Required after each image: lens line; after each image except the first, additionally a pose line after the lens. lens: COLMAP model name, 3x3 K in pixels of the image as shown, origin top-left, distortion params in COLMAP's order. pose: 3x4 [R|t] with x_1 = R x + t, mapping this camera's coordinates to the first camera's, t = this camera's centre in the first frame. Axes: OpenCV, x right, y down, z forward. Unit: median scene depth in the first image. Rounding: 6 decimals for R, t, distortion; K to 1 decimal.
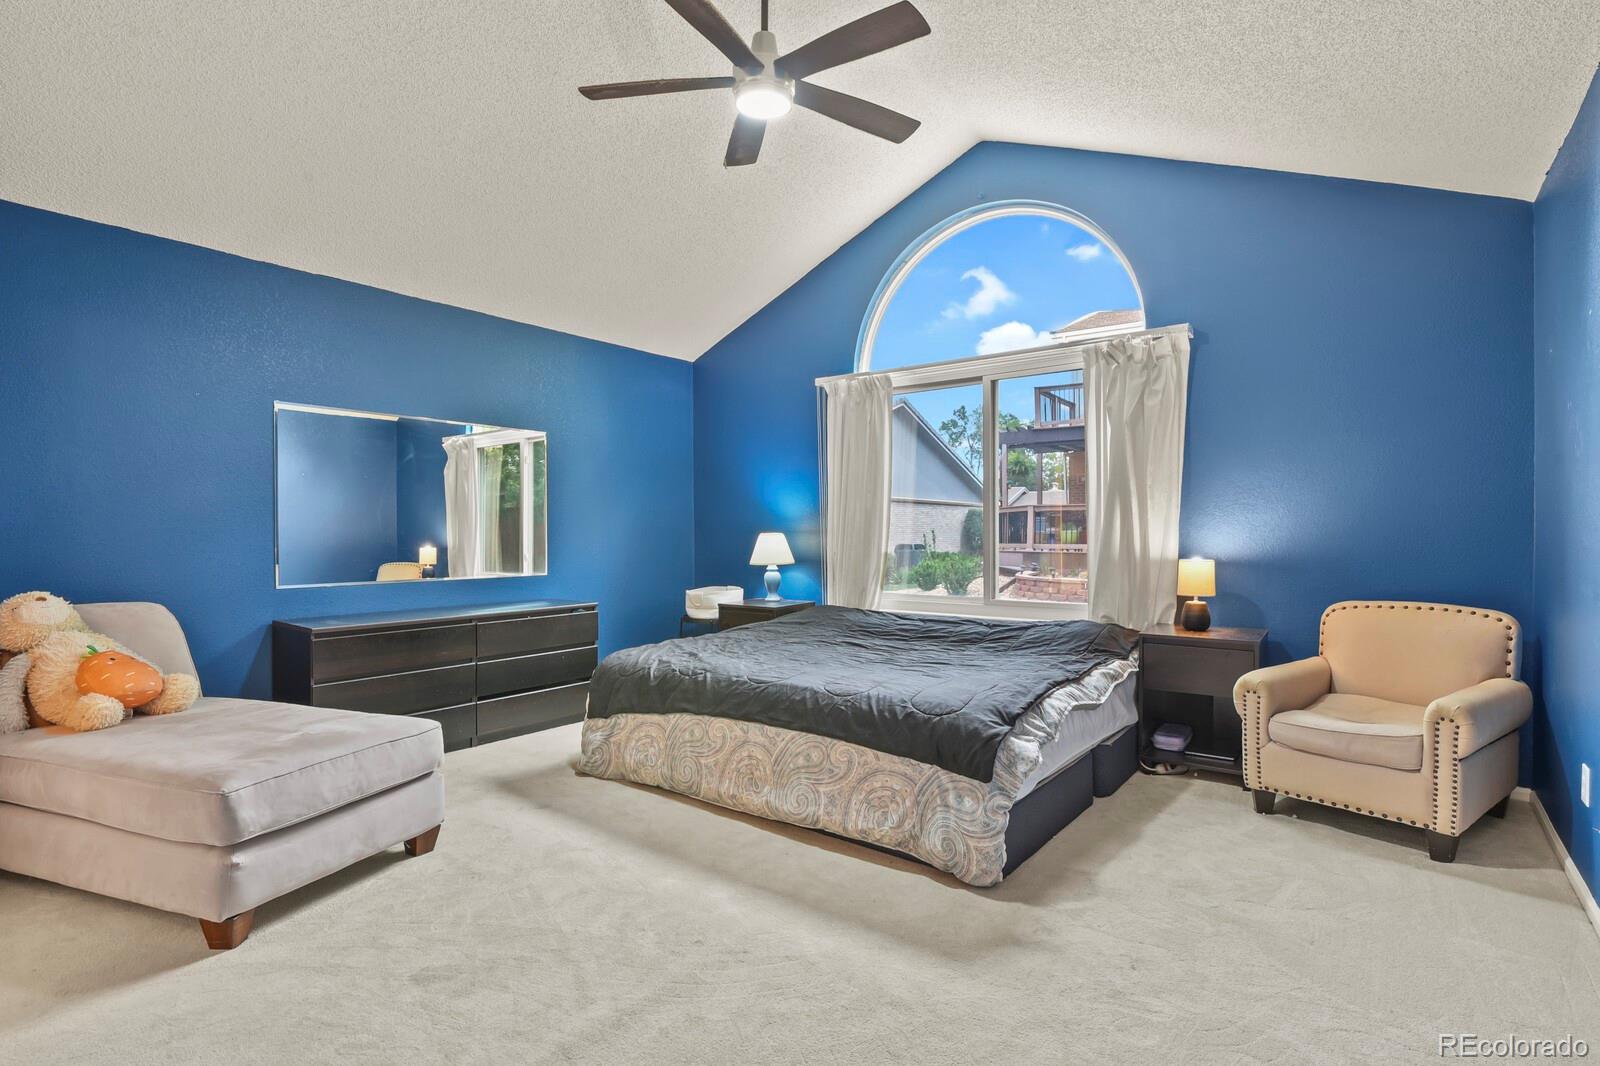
lens RADIAL K [[773.4, 0, 802.6], [0, 773.4, 537.7], [0, 0, 1]] dist [-0.008177, -0.003262]
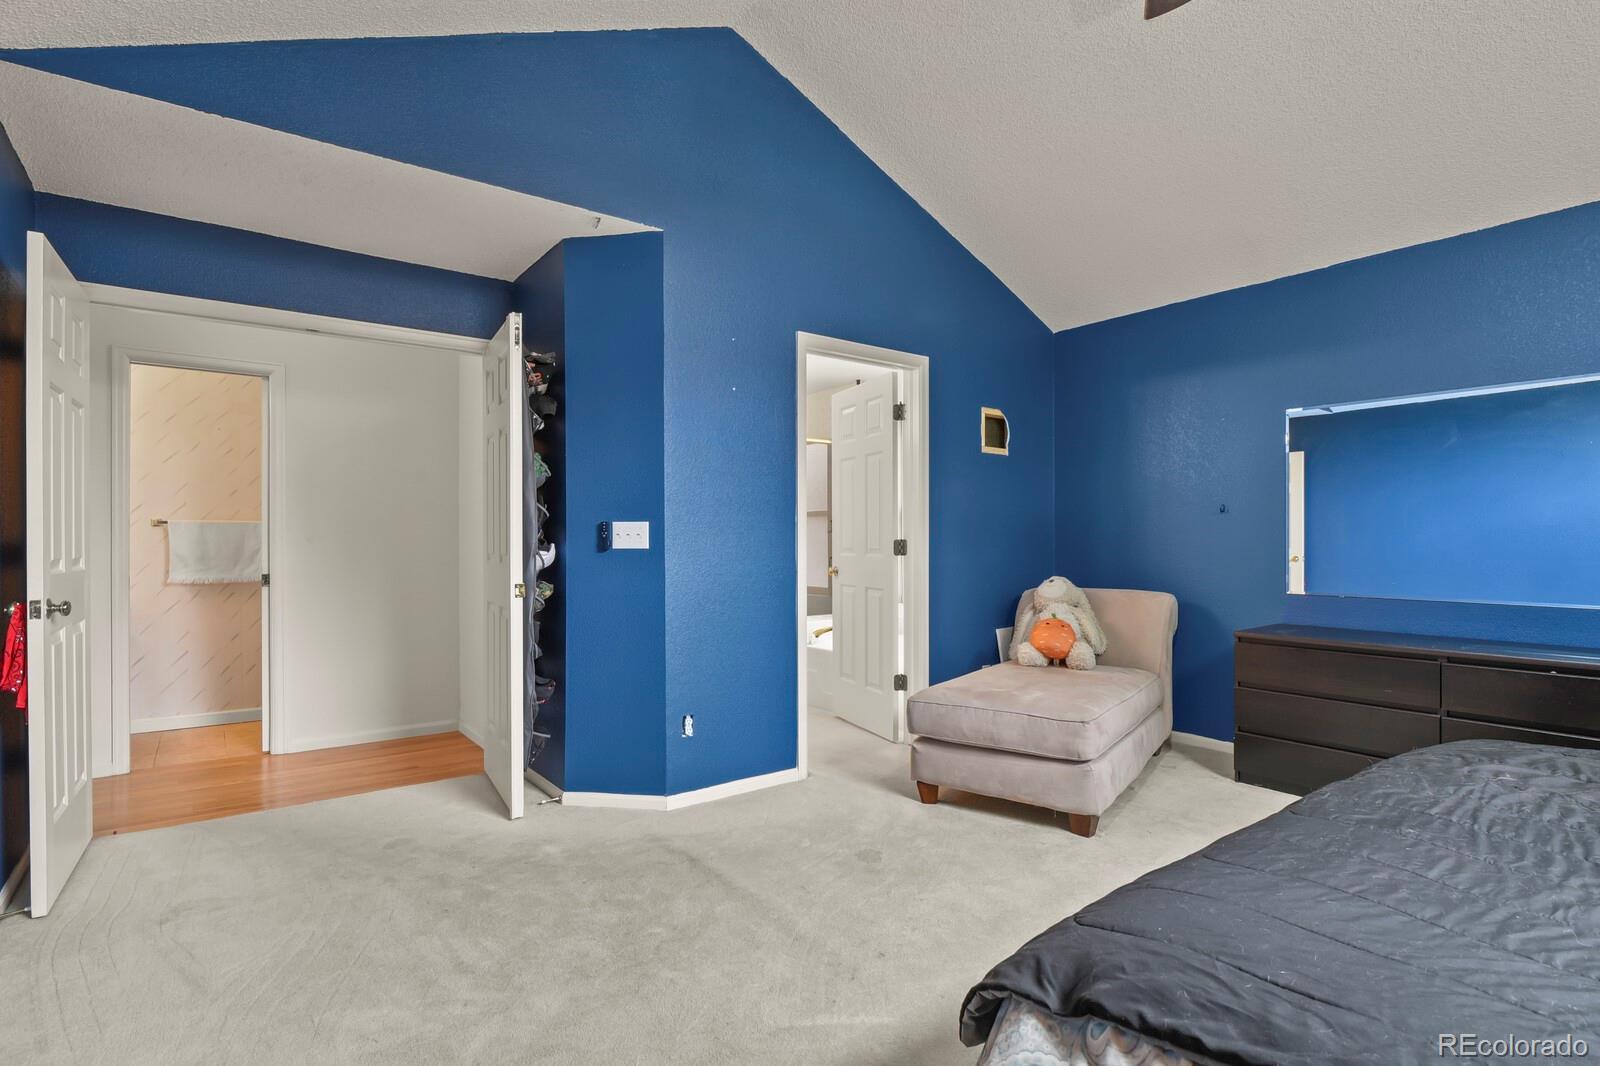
lens RADIAL K [[773.4, 0, 799.7], [0, 773.4, 532.1], [0, 0, 1]] dist [-0.008177, -0.003262]
pose [[-0.272108, -0.003050, -0.962262, 0.726976], [-0.003350, 0.999992, -0.002222, -0.016478], [0.962261, 0.002619, -0.272116, 0.997076]]
